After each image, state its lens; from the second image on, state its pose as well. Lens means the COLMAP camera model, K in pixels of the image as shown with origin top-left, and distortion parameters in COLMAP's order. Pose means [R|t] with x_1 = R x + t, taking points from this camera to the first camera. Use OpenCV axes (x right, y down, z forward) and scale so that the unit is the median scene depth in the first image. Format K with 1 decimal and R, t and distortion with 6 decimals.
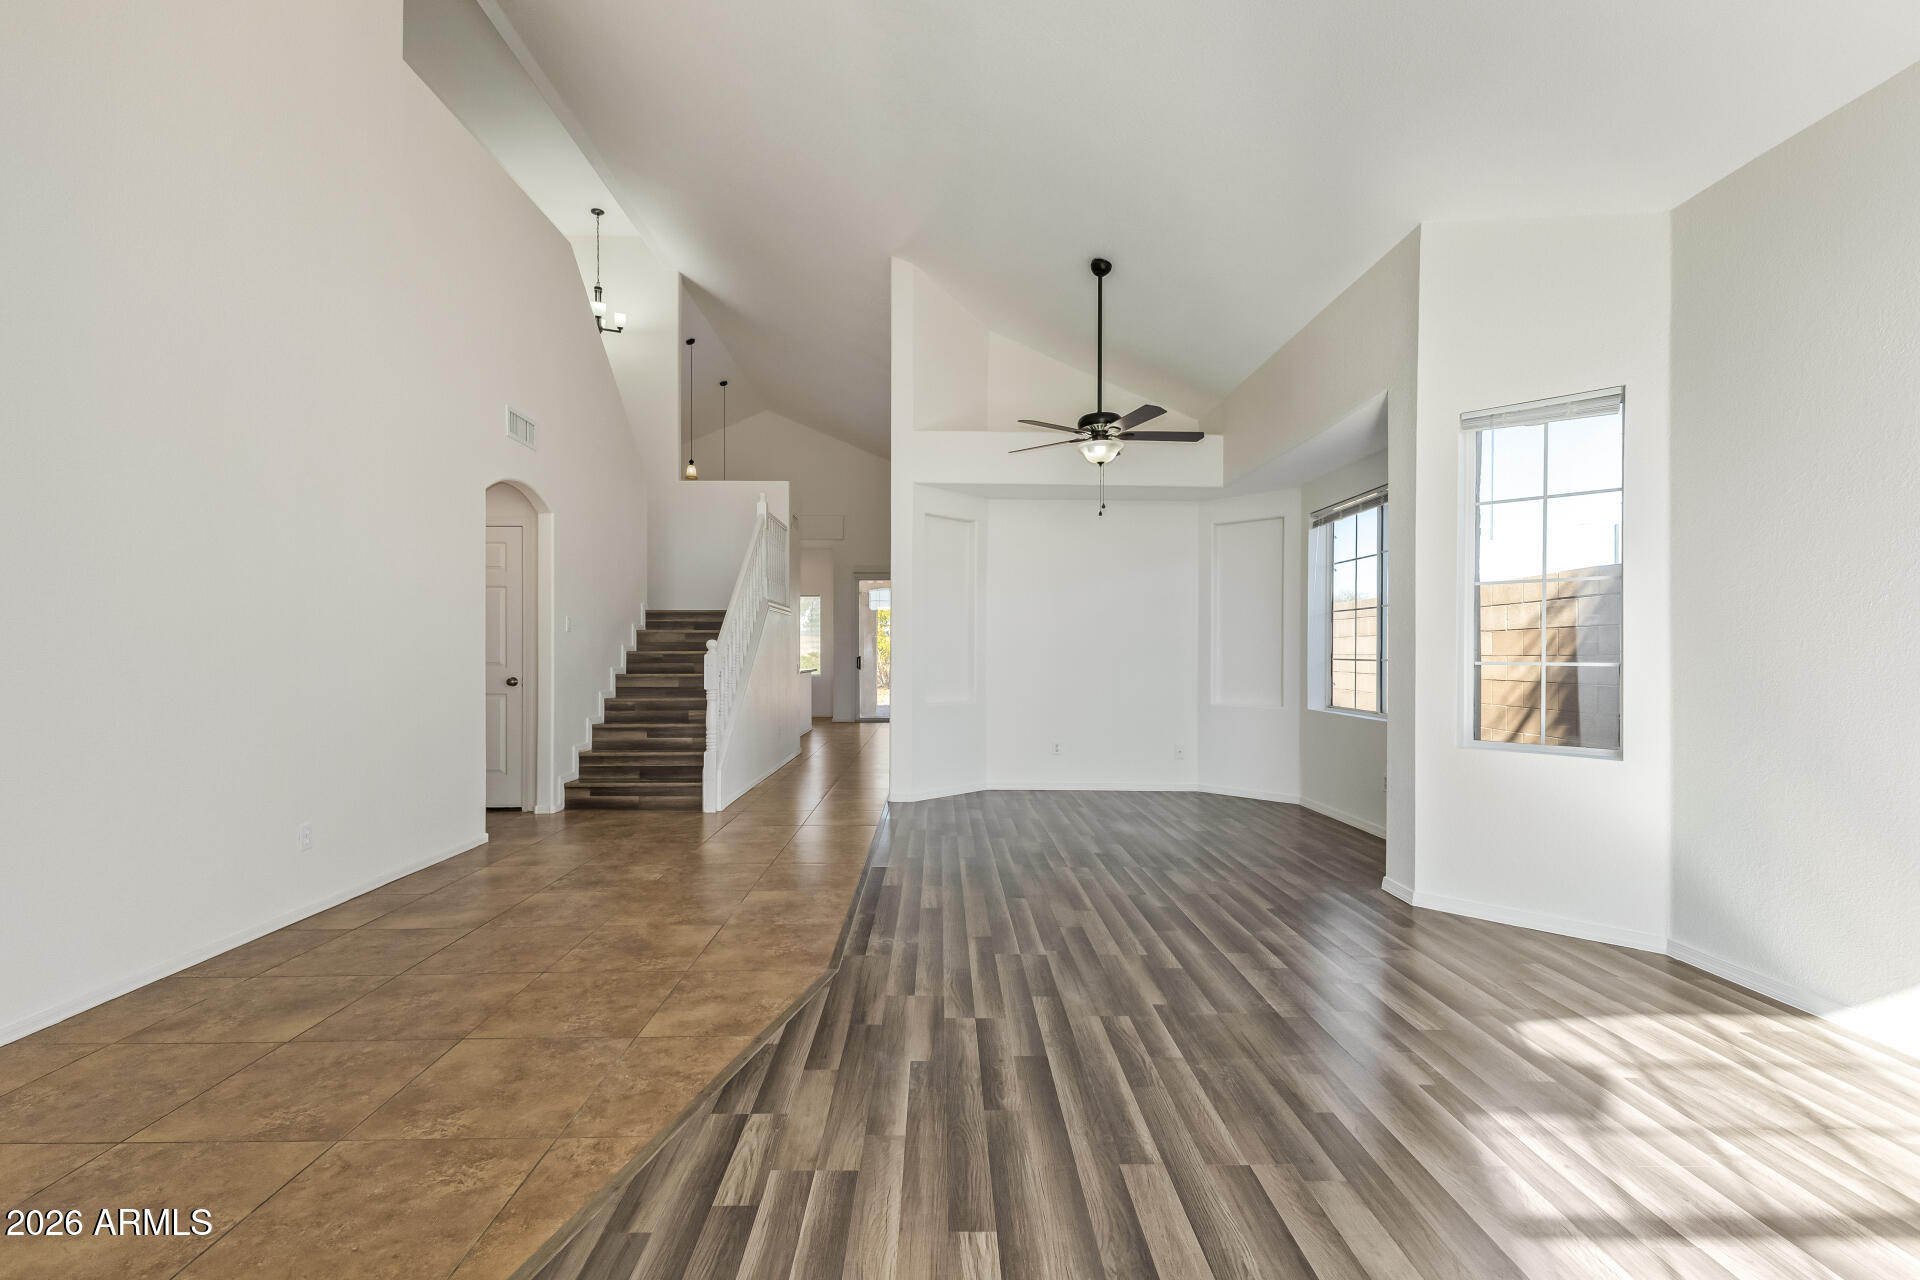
lens RADIAL K [[827.8, 0, 953.6], [0, 827.8, 640.5], [0, 0, 1]] dist [0.012447, 0.000314]
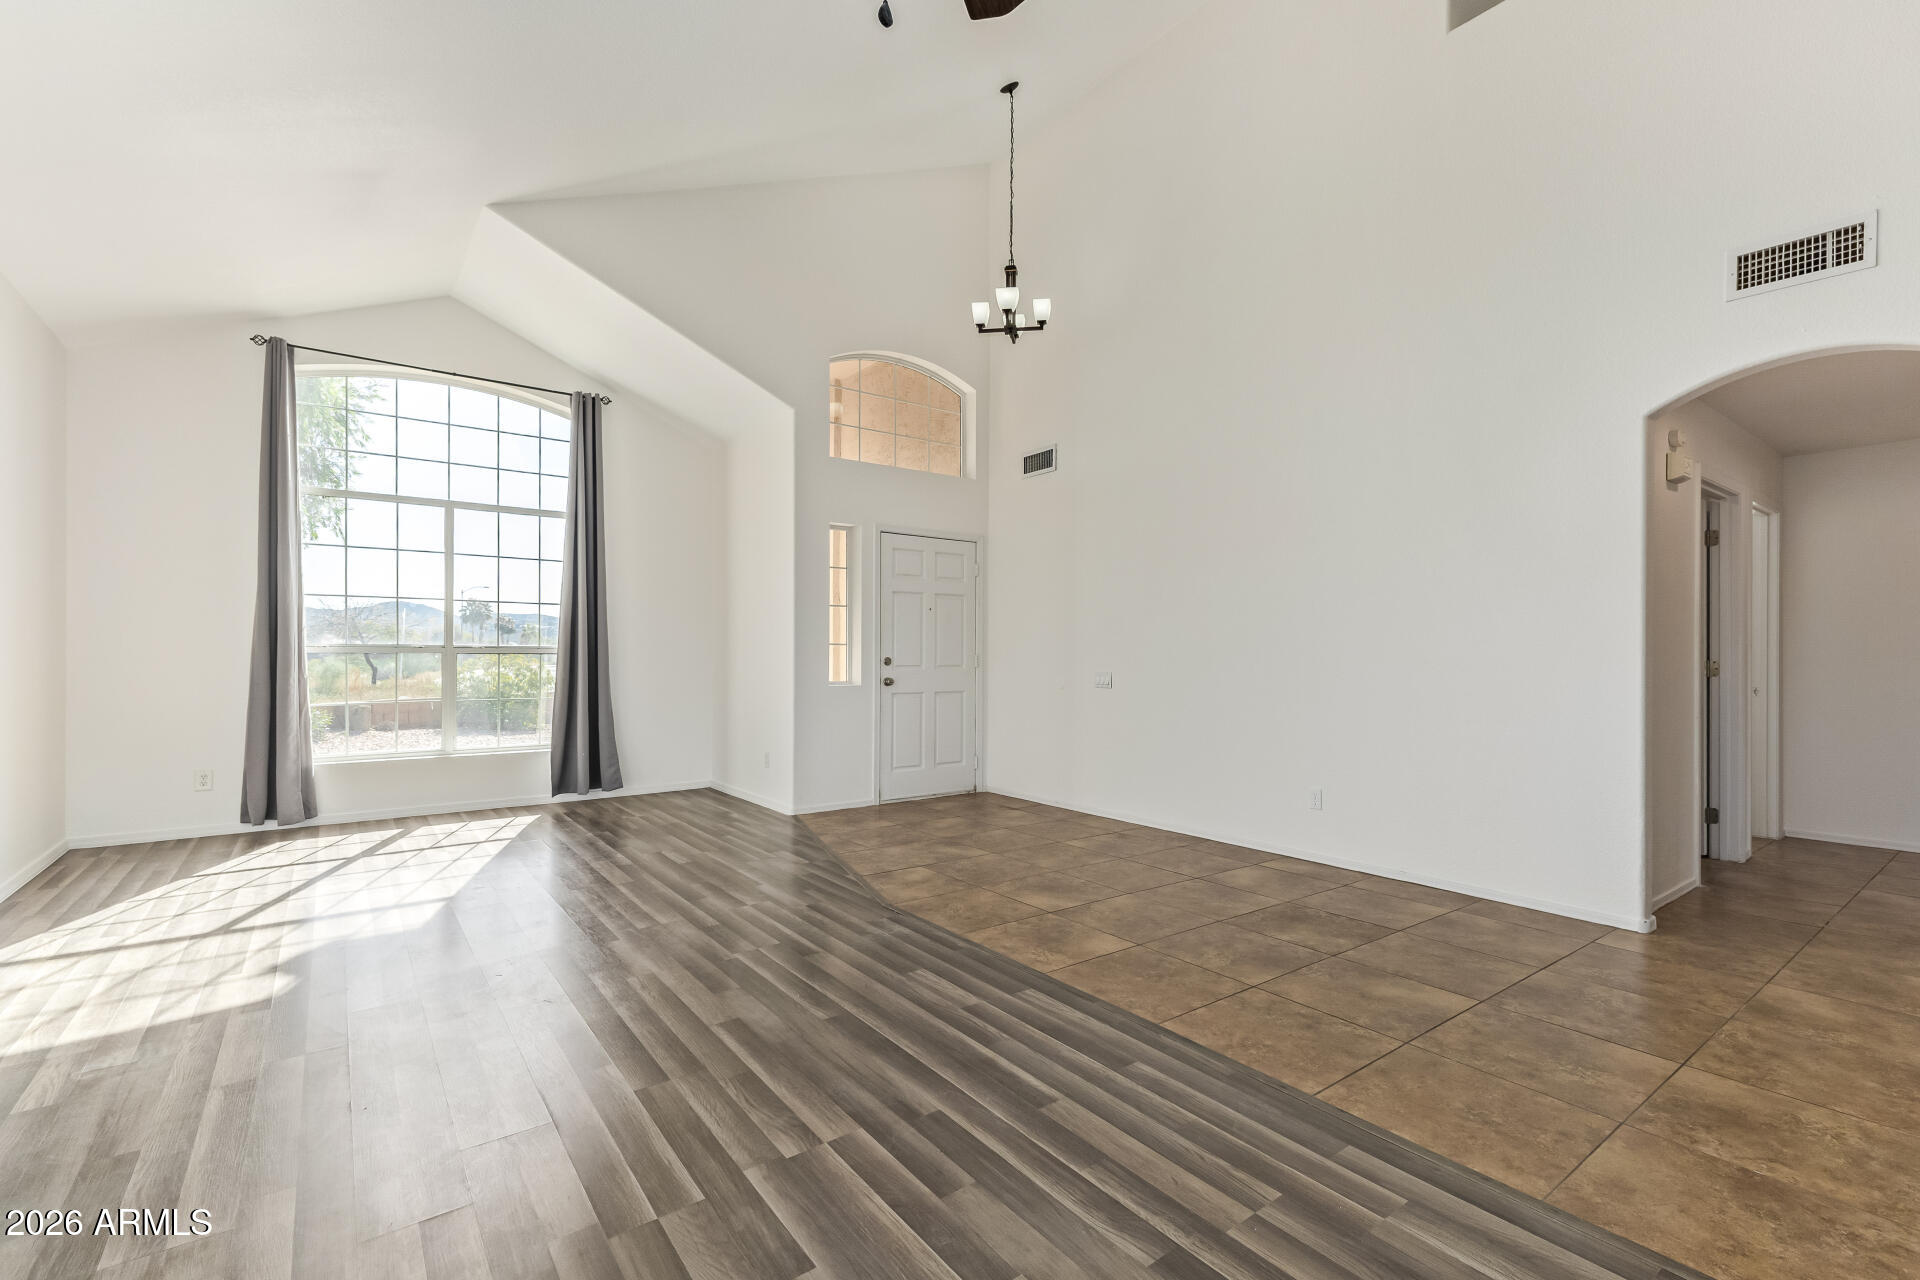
lens RADIAL K [[841.7, 0, 955.3], [0, 841.7, 651.5], [0, 0, 1]] dist [0.010999, -0.000726]
pose [[-0.813571, -0.006061, -0.581433, 0.609747], [0.003936, 0.999865, -0.015929, 0.041140], [0.581452, -0.015248, -0.813438, 2.494847]]
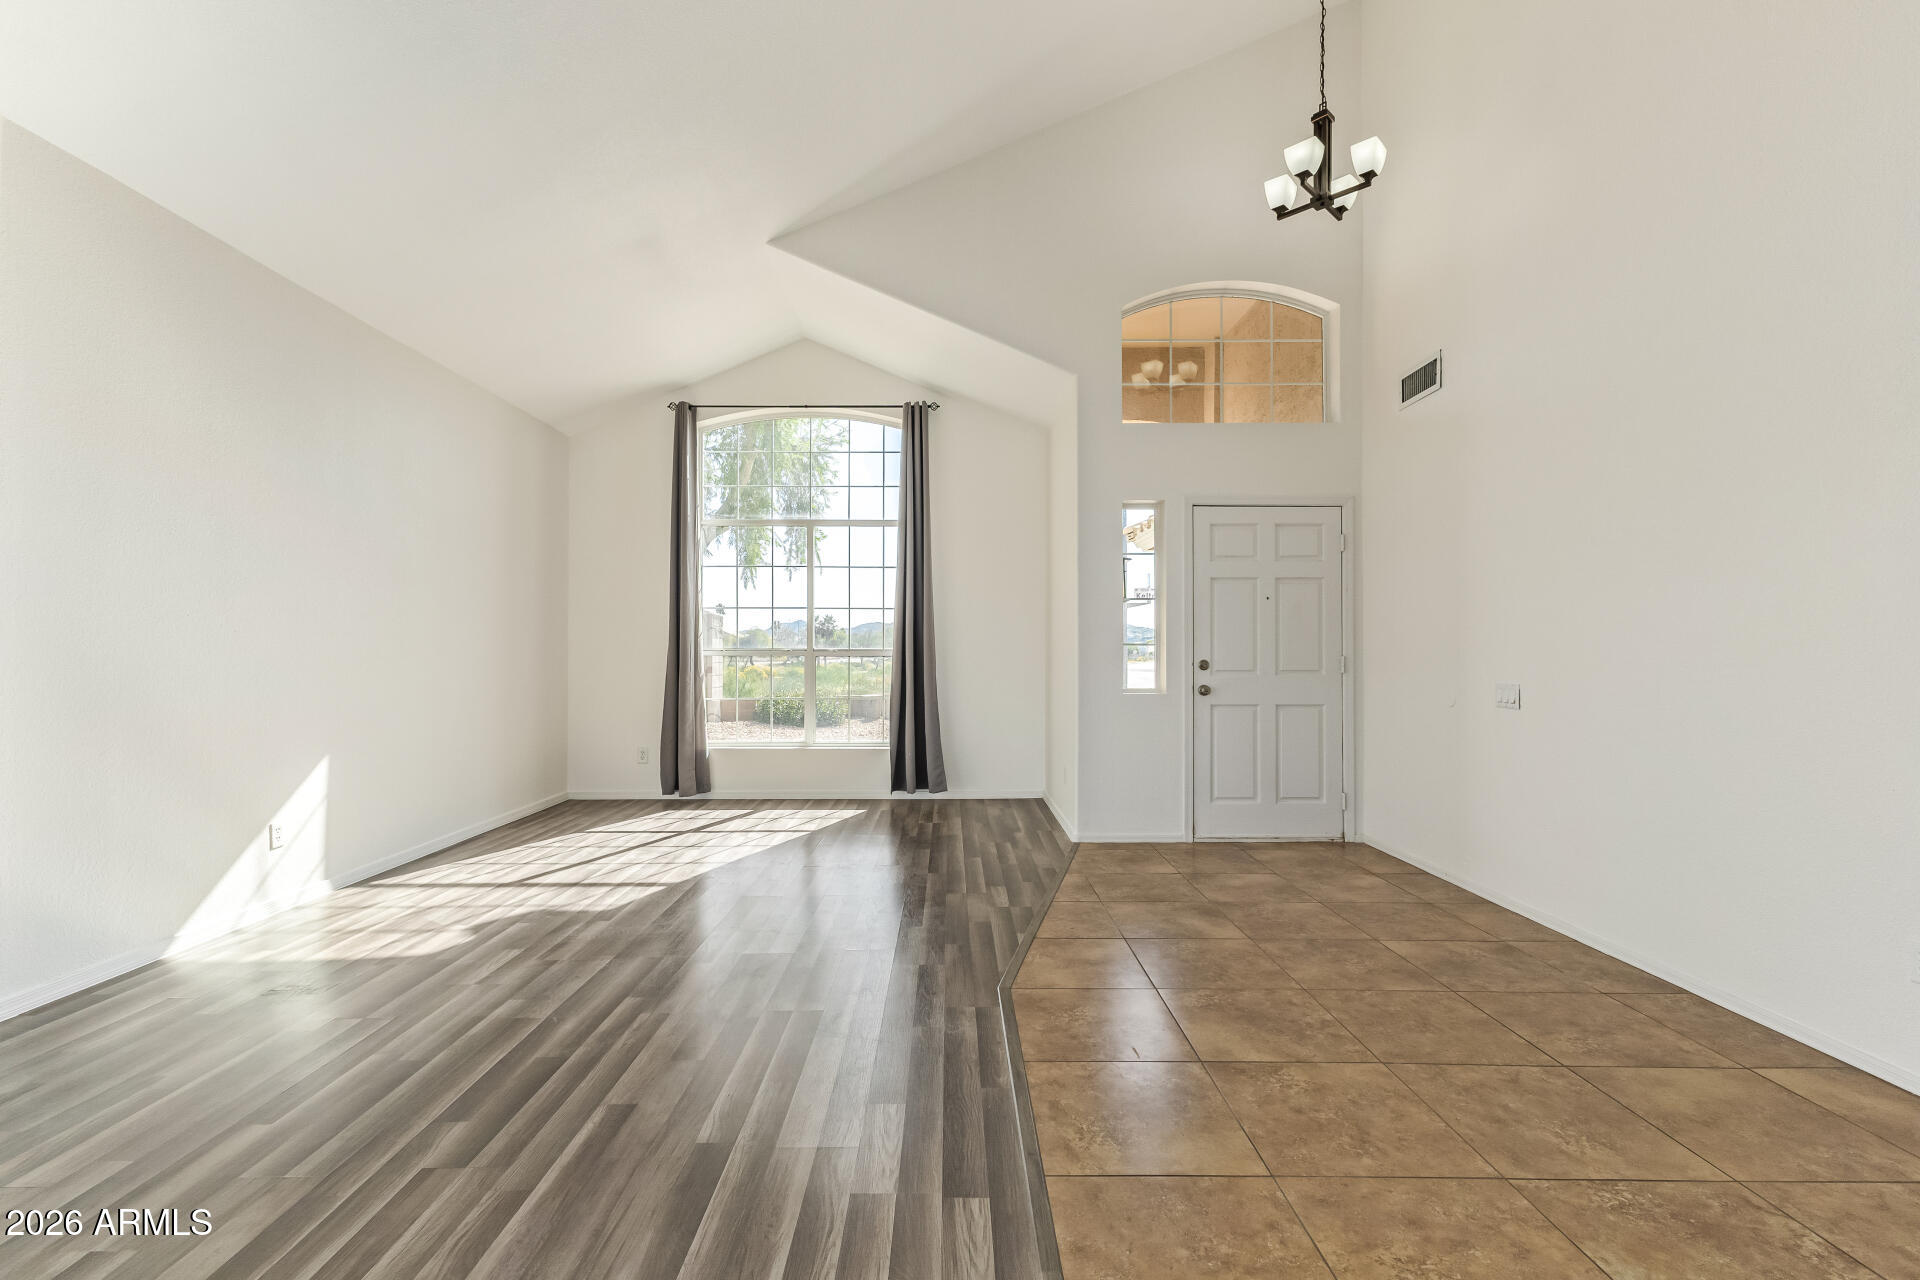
lens RADIAL K [[827.8, 0, 953.6], [0, 827.8, 640.5], [0, 0, 1]] dist [0.012447, 0.000314]
pose [[-0.999901, -0.001811, 0.013934, -0.119308], [-0.002223, 0.999559, -0.029610, 0.030951], [-0.013874, -0.029638, -0.999464, 2.334484]]
